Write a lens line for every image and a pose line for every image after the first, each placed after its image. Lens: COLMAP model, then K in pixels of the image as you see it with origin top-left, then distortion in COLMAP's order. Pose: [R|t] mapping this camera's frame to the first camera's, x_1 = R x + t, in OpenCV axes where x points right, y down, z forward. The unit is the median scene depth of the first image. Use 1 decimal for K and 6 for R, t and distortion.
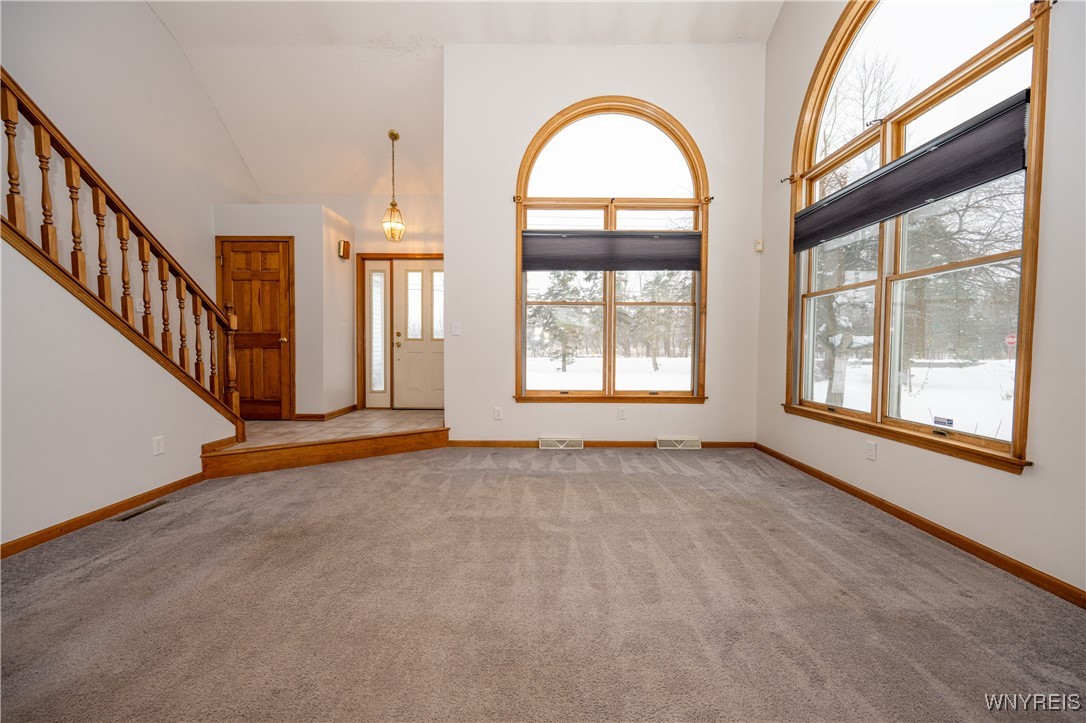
lens RADIAL K [[426.9, 0, 546.1], [0, 426.9, 363.3], [0, 0, 1]] dist [-0.000107, -0.000061]
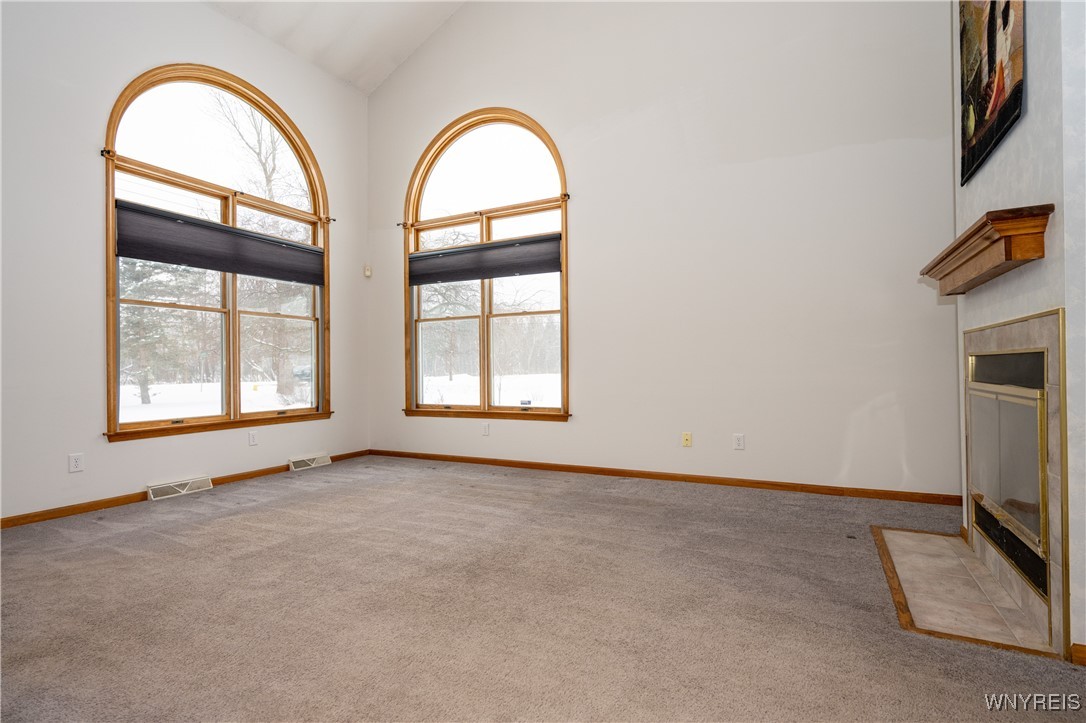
lens RADIAL K [[523.3, 0, 541.3], [0, 523.3, 365.6], [0, 0, 1]] dist [0.001561, 0.000280]
pose [[0.460067, -0.005159, 0.887869, -0.505140], [0.046163, 0.998770, -0.018117, 0.015303], [-0.886683, 0.049322, 0.459739, -0.019821]]
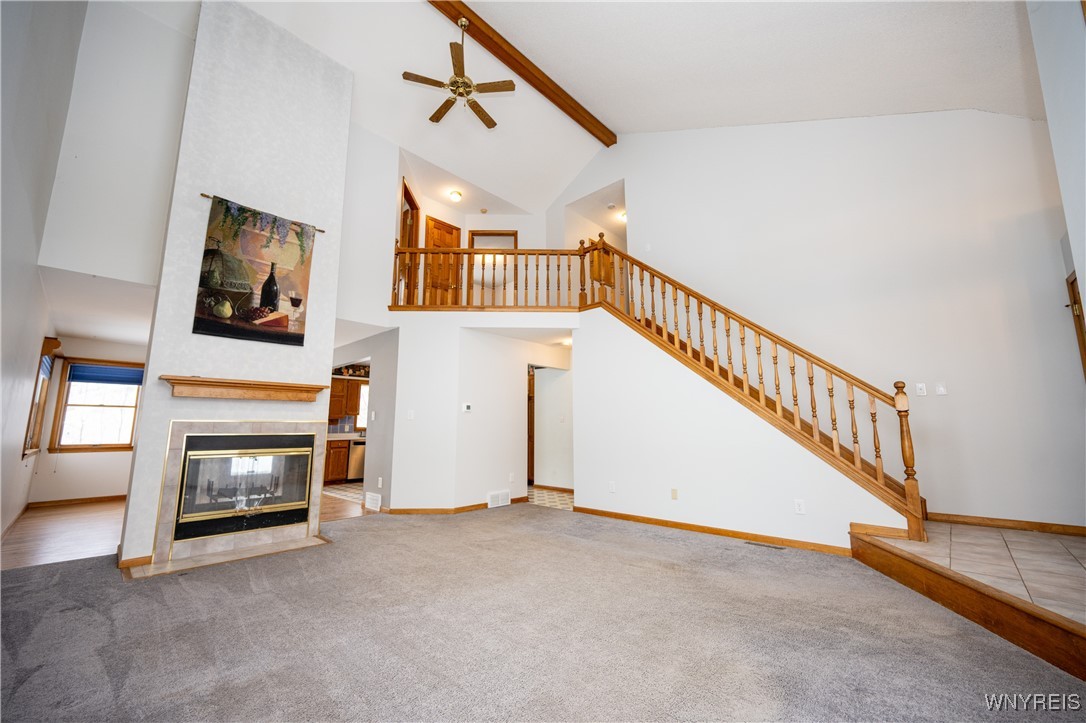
lens RADIAL K [[433.3, 0, 555.7], [0, 433.3, 361.3], [0, 0, 1]] dist [0.001204, 0.000112]
pose [[-0.670524, -0.116511, -0.732682, 0.393098], [-0.027008, 0.990770, -0.132836, -0.033512], [0.741396, -0.069281, -0.667482, 0.892386]]
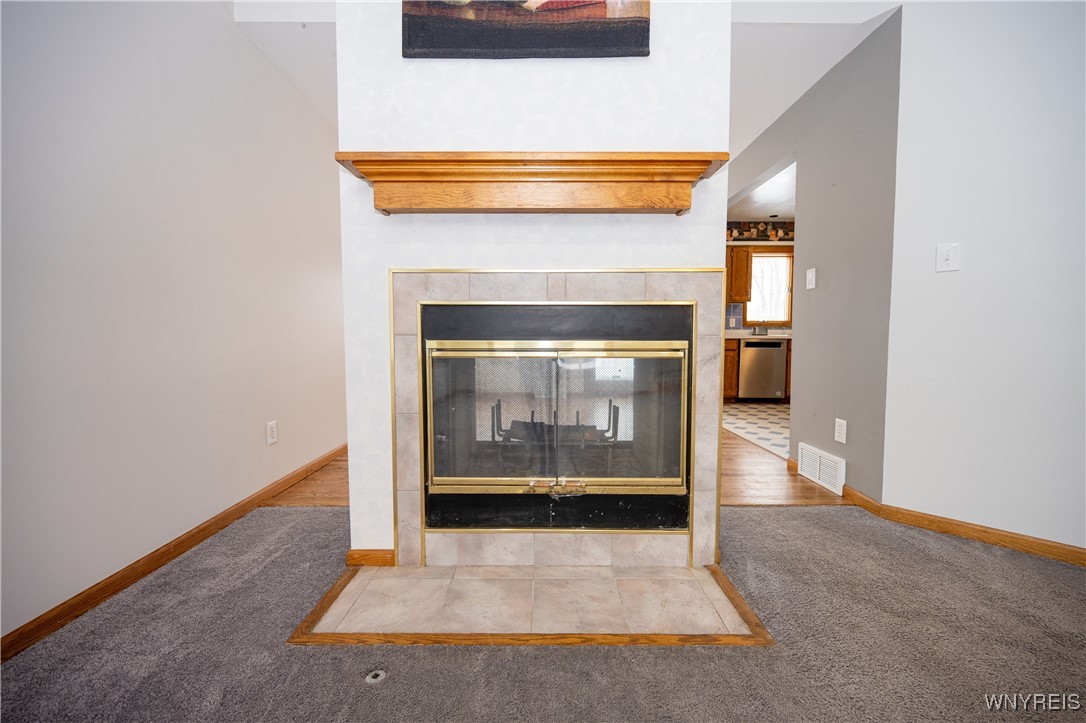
lens RADIAL K [[419.1, 0, 543.0], [0, 419.1, 361.5], [0, 0, 1]] dist [-0.001338, -0.000087]
pose [[-0.999986, -0.003577, -0.003940, 0.145653], [-0.003936, 0.995465, 0.095048, 0.028741], [0.003582, 0.095062, -0.995465, 0.170476]]
